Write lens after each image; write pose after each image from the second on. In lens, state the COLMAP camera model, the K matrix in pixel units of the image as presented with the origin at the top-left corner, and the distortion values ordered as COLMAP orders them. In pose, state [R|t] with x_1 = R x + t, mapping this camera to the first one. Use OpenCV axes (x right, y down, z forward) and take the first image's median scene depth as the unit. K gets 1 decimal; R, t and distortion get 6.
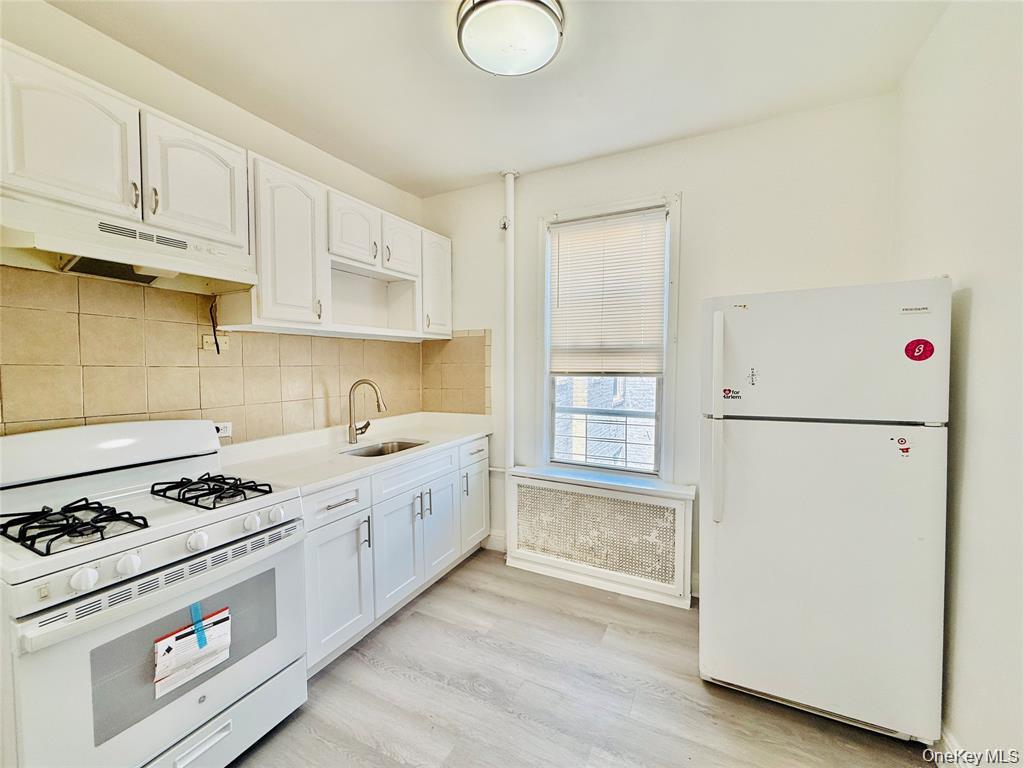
lens RADIAL K [[409.0, 0, 516.5], [0, 409.0, 377.4], [0, 0, 1]] dist [0.001024, 0.000059]
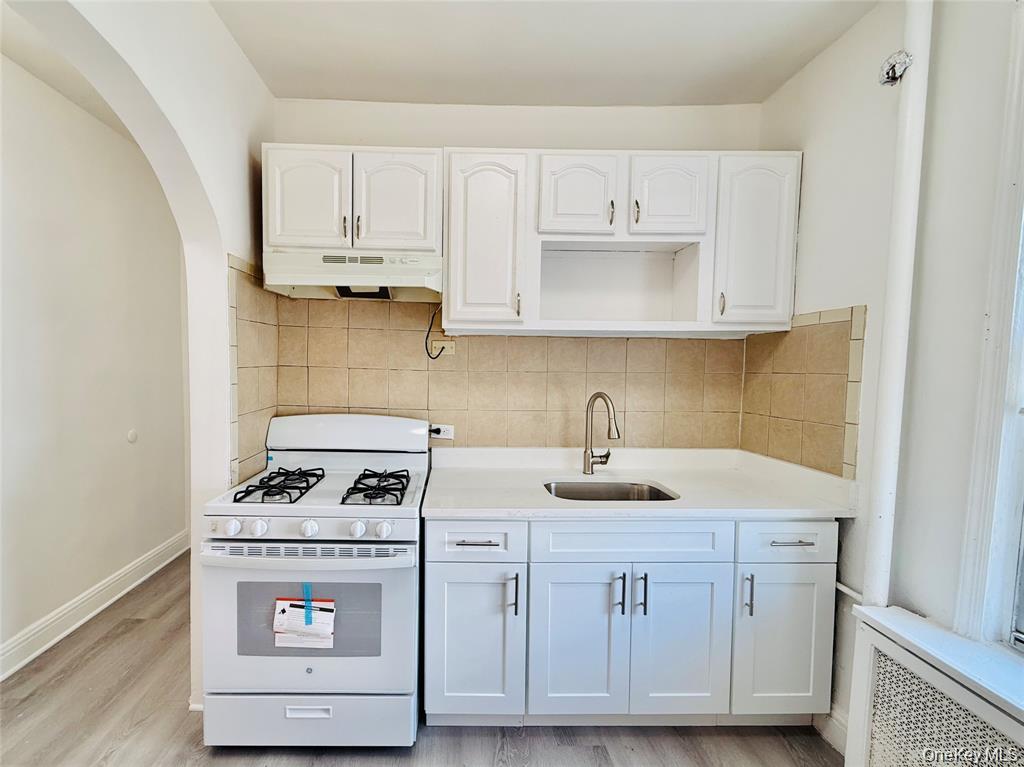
lens RADIAL K [[446.5, 0, 511.7], [0, 446.5, 386.0], [0, 0, 1]] dist [-0.000432, 0.000762]
pose [[0.460418, 0.050851, -0.886245, 0.342207], [-0.045654, 0.998393, 0.033568, -0.032384], [0.886528, 0.025006, 0.461999, 0.601733]]
